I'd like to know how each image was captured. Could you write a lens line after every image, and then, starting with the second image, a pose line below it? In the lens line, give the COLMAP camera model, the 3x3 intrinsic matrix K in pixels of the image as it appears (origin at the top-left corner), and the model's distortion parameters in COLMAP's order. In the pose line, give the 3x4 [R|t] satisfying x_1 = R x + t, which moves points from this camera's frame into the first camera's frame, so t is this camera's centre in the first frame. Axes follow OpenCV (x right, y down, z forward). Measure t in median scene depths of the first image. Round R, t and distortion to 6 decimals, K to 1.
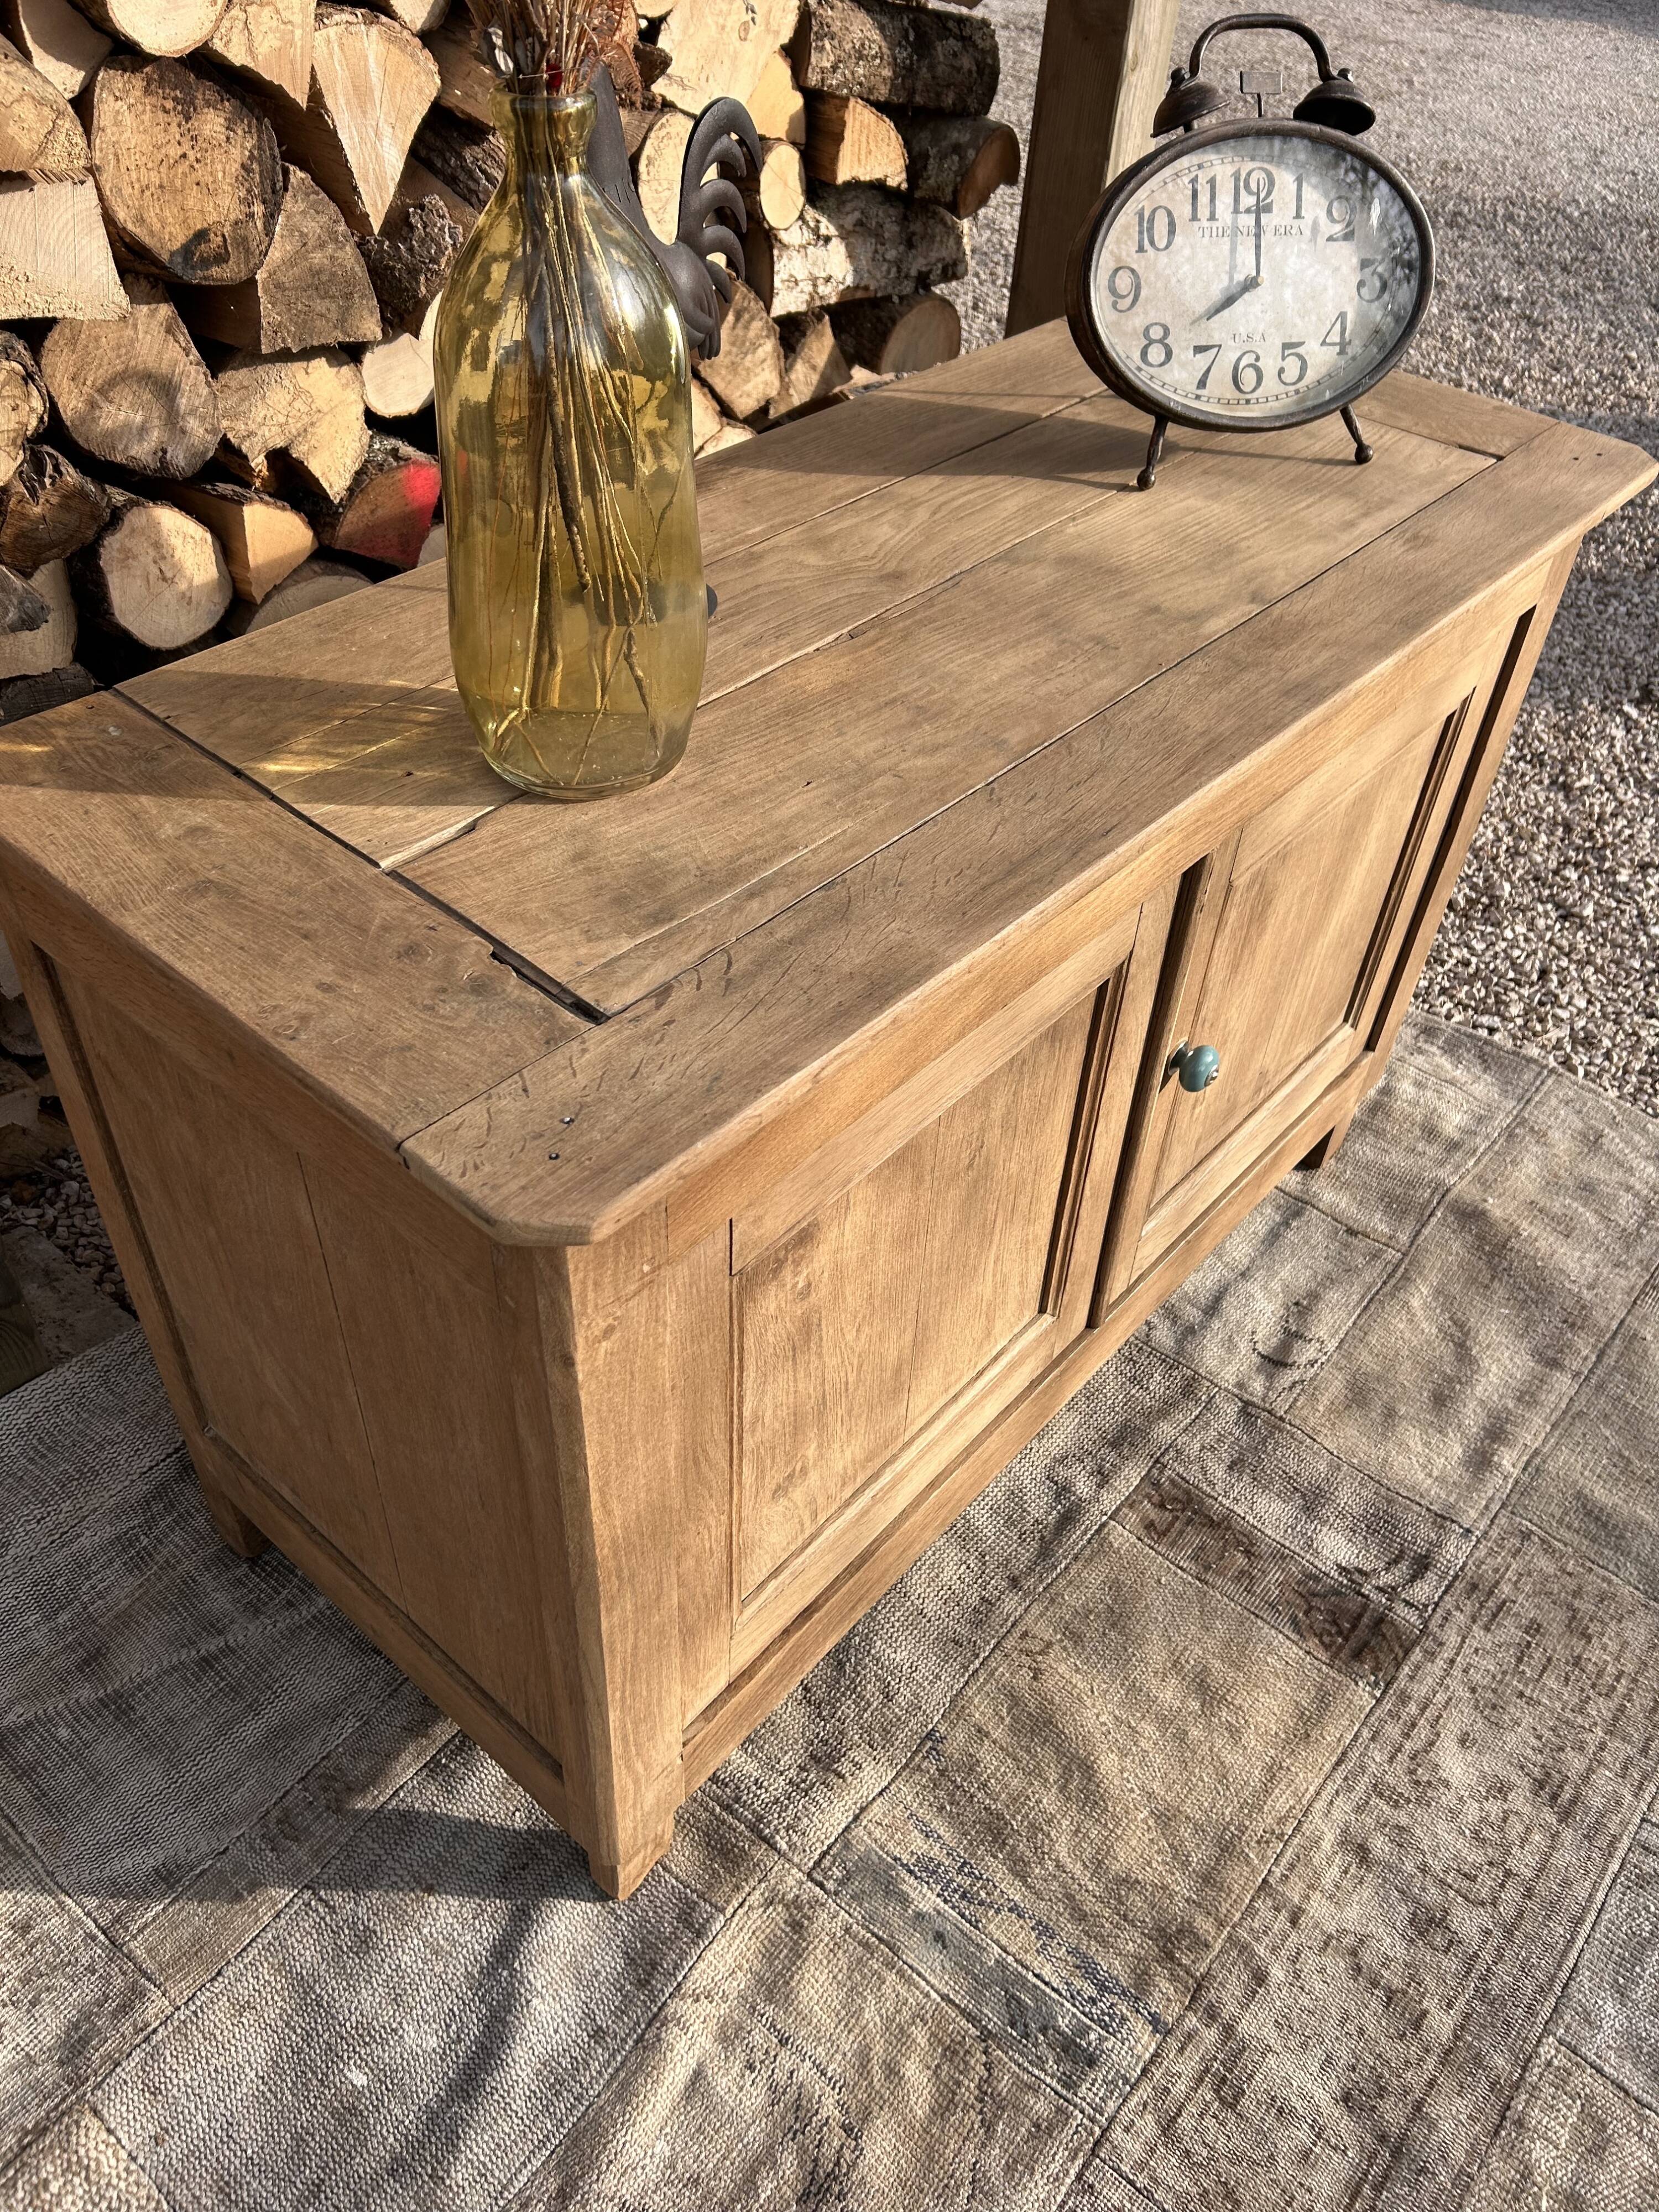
lens RADIAL K [[1668.4, 0, 825.3], [0, 1668.4, 1115.6], [0, 0, 1]] dist [0.040835, -0.041906]
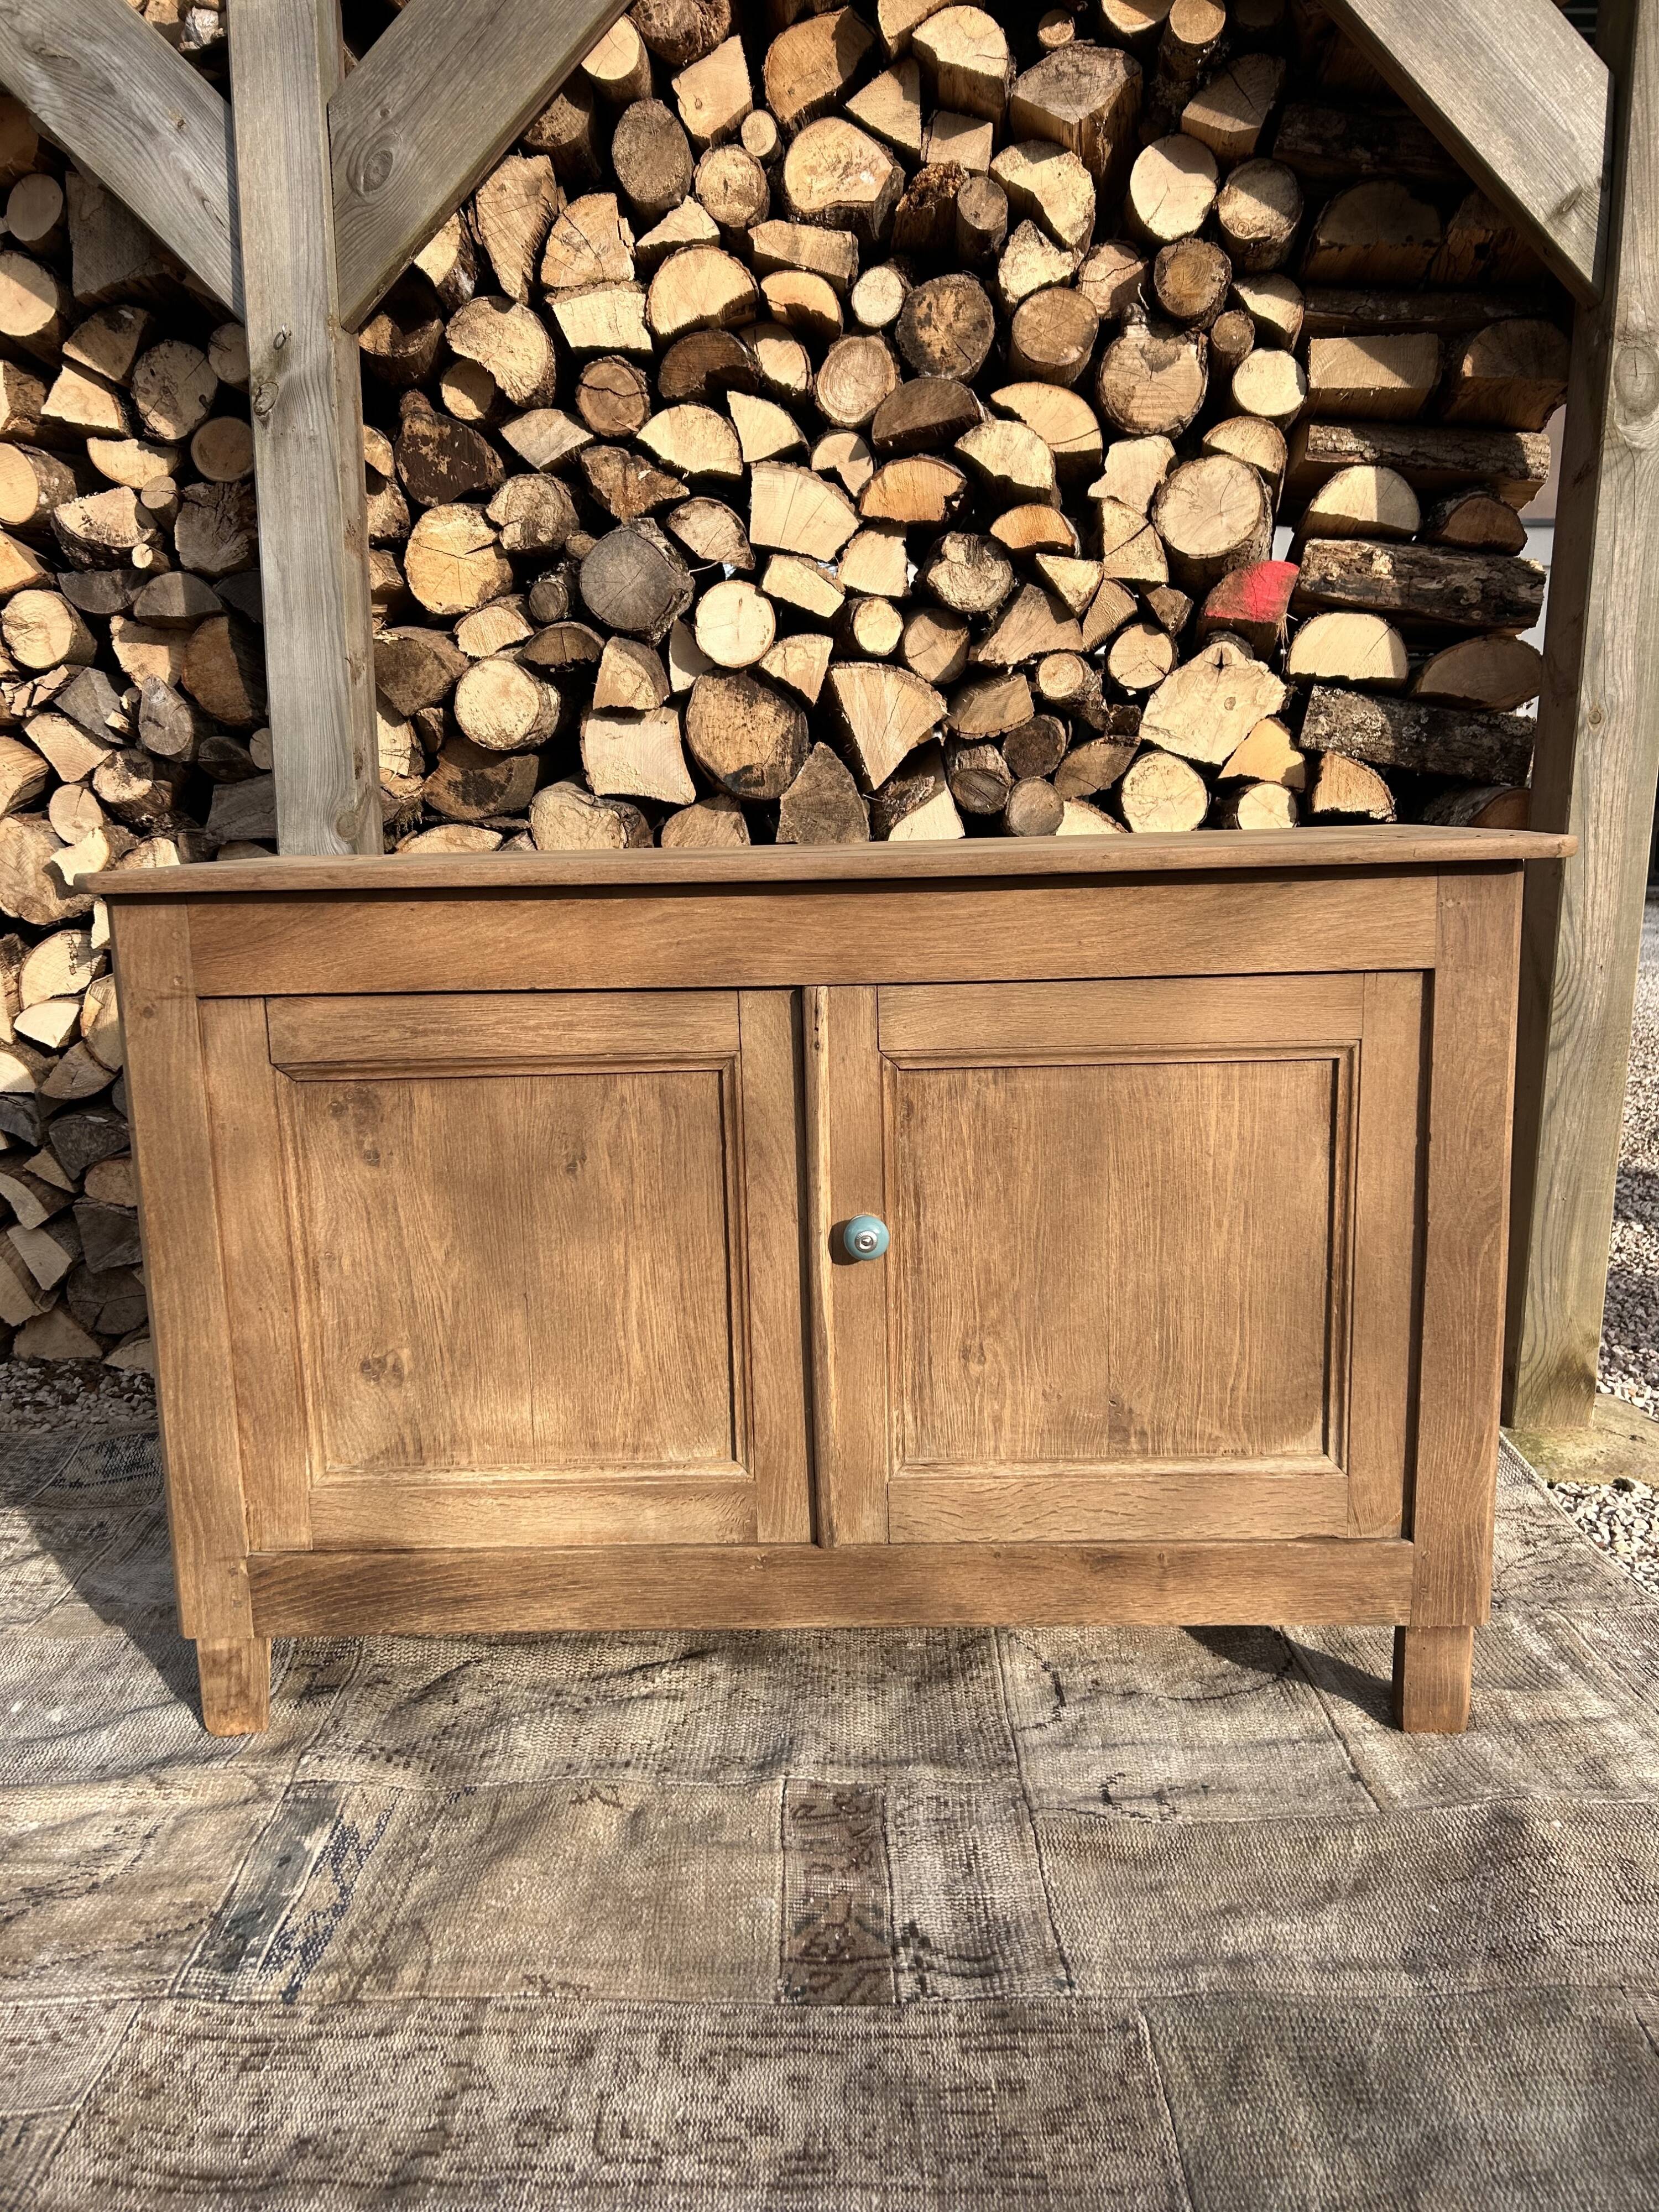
lens RADIAL K [[1667.8, 0, 817.0], [0, 1667.8, 1106.2], [0, 0, 1]] dist [0.043588, -0.045686]
pose [[0.631741, 0.078646, -0.771180, 1.022133], [-0.489499, 0.811876, -0.318195, 0.261195], [0.601077, 0.578509, 0.551393, 0.319133]]
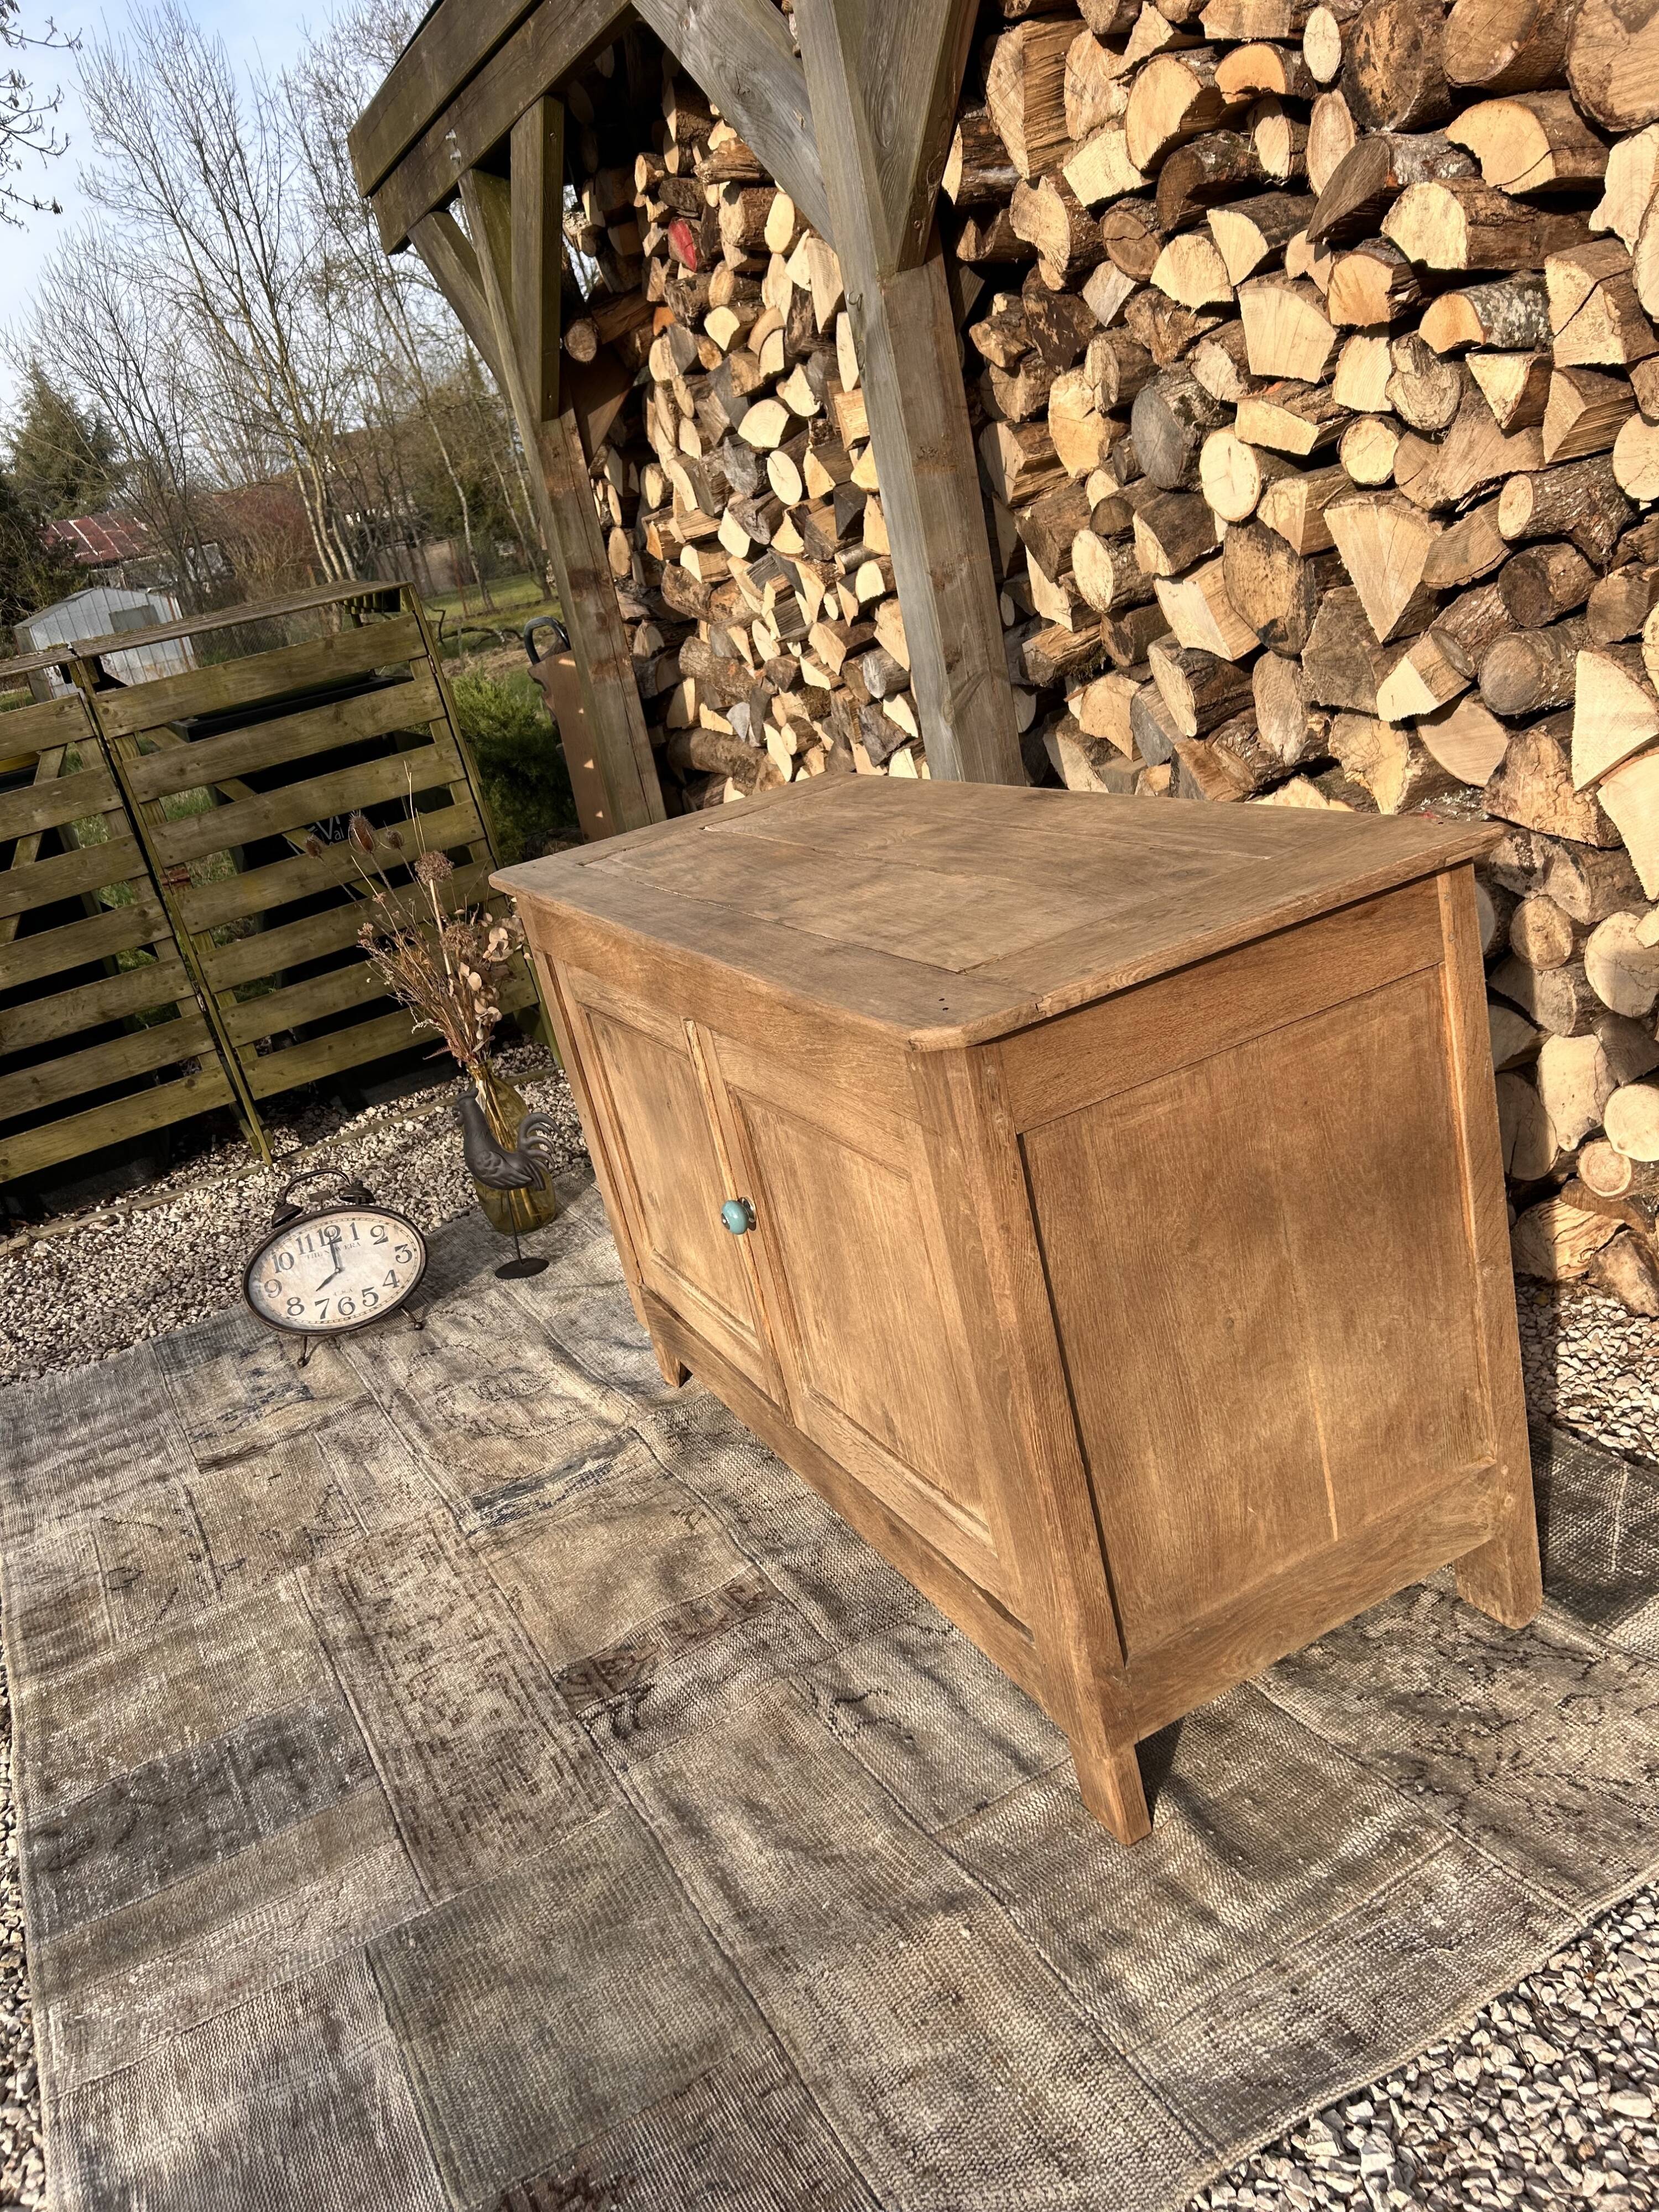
lens RADIAL K [[1668.4, 0, 825.3], [0, 1668.4, 1115.6], [0, 0, 1]] dist [0.040835, -0.041906]
pose [[-0.377014, 0.356376, -0.854902, 1.321390], [-0.471555, 0.720576, 0.508337, -0.809672], [0.797180, 0.594783, -0.103616, 1.128659]]
